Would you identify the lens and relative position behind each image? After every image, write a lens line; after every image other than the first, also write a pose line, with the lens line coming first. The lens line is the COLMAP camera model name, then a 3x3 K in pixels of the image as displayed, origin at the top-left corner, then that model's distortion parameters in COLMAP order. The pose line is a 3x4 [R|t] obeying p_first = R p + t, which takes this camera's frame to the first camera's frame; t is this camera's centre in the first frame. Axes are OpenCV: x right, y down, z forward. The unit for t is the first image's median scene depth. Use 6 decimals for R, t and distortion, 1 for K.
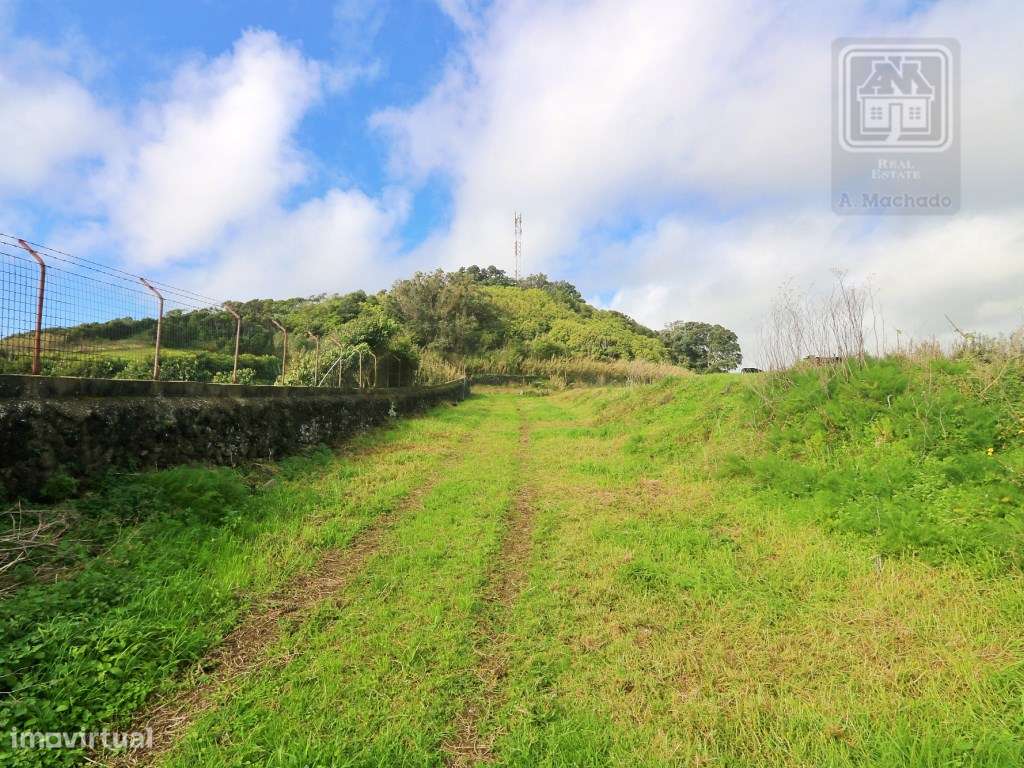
lens RADIAL K [[531.0, 0, 497.6], [0, 531.0, 379.0], [0, 0, 1]] dist [-0.018951, 0.006198]
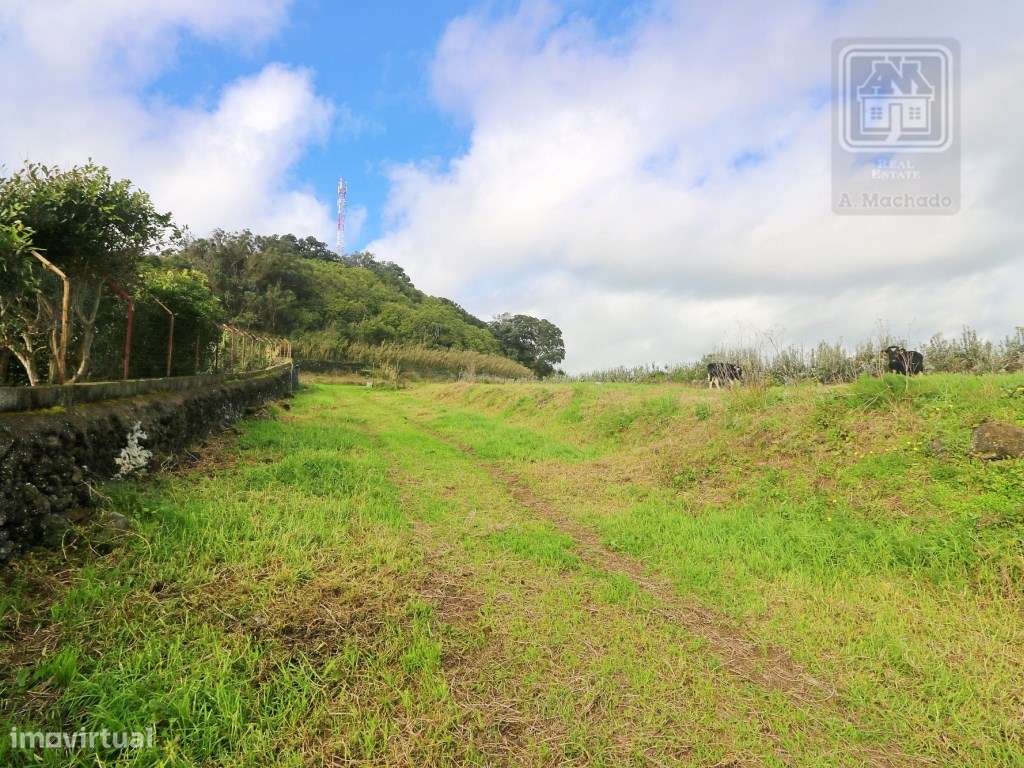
lens RADIAL K [[531.0, 0, 497.6], [0, 531.0, 379.0], [0, 0, 1]] dist [-0.018951, 0.006198]
pose [[0.941208, 0.025475, 0.336864, -0.013952], [-0.032316, 0.999369, 0.014715, 0.000454], [-0.336277, -0.024736, 0.941438, 0.088541]]
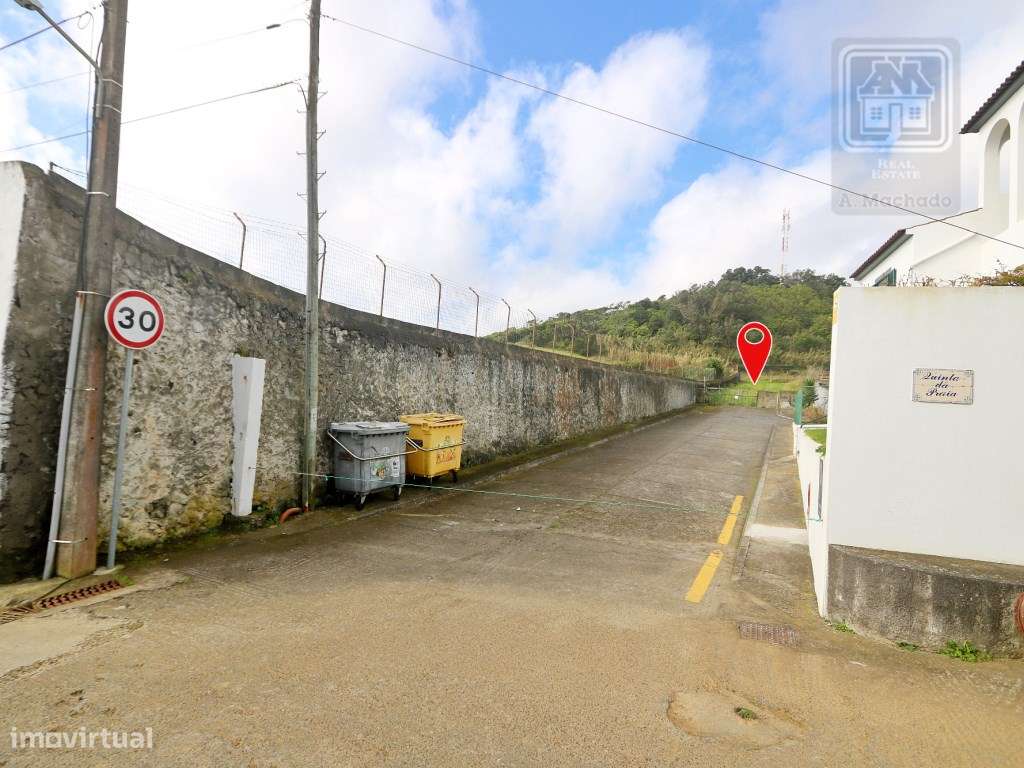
lens RADIAL K [[531.0, 0, 497.6], [0, 531.0, 379.0], [0, 0, 1]] dist [-0.018951, 0.006198]
pose [[0.893210, 0.027052, -0.448826, 0.008893], [-0.010678, 0.999183, 0.038973, -0.014576], [0.449514, -0.030018, 0.892769, -0.383384]]
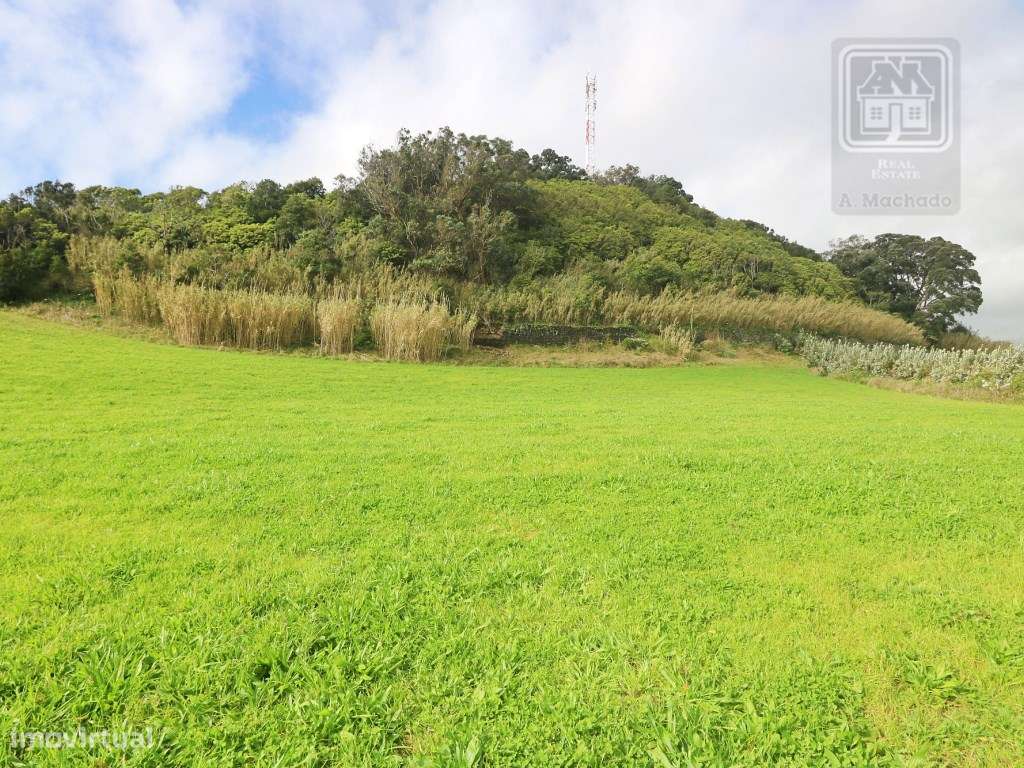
lens RADIAL K [[614.3, 0, 498.1], [0, 614.3, 381.4], [0, 0, 1]] dist [-0.025747, 0.016564]
pose [[0.994614, -0.000419, -0.103647, 0.005670], [0.008606, 0.996873, 0.078554, -0.000834], [0.103290, -0.079023, 0.991507, 0.381317]]
